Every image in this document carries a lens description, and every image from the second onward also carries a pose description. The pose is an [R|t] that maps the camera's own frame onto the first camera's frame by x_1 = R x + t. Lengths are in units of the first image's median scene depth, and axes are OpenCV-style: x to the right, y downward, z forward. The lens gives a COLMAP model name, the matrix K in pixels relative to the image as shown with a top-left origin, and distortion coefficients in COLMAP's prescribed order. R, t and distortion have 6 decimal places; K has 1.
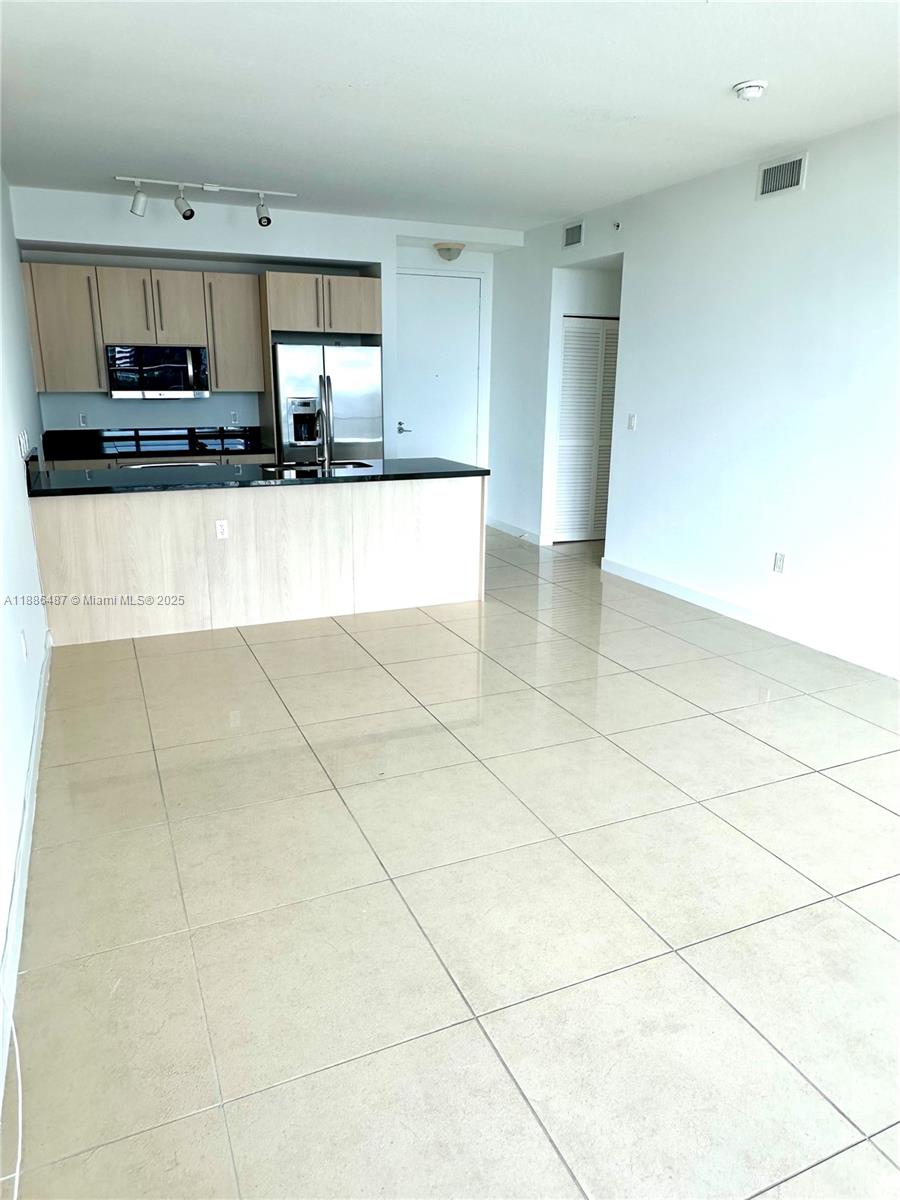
lens RADIAL K [[798.6, 0, 450.0], [0, 798.6, 600.0], [0, 0, 1]] dist [0.004900, 0.001070]
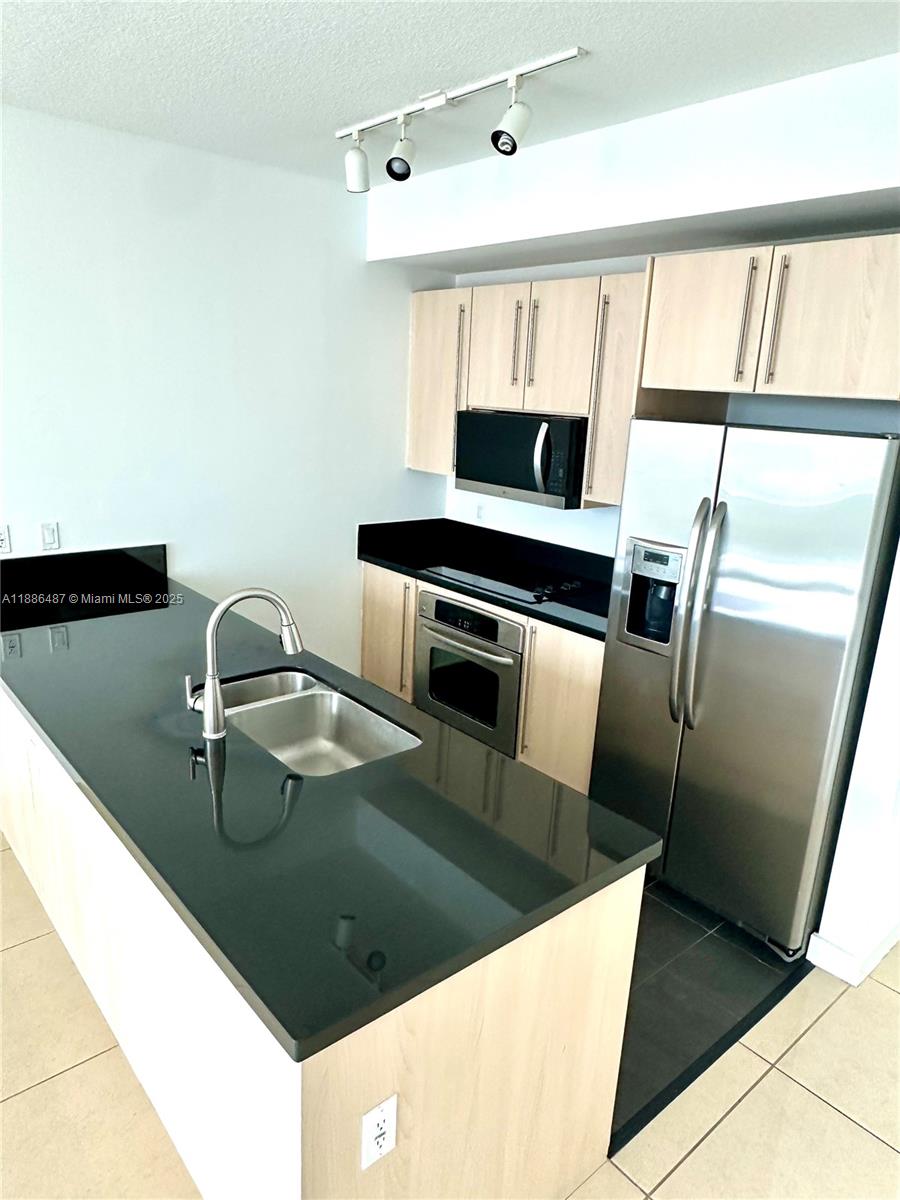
lens RADIAL K [[798.6, 0, 450.0], [0, 798.6, 600.0], [0, 0, 1]] dist [0.004900, 0.001070]
pose [[0.287208, 0.260294, -0.921823, 0.191490], [-0.297813, 0.938939, 0.172339, -0.268134], [0.910395, 0.225034, 0.347190, 0.764089]]
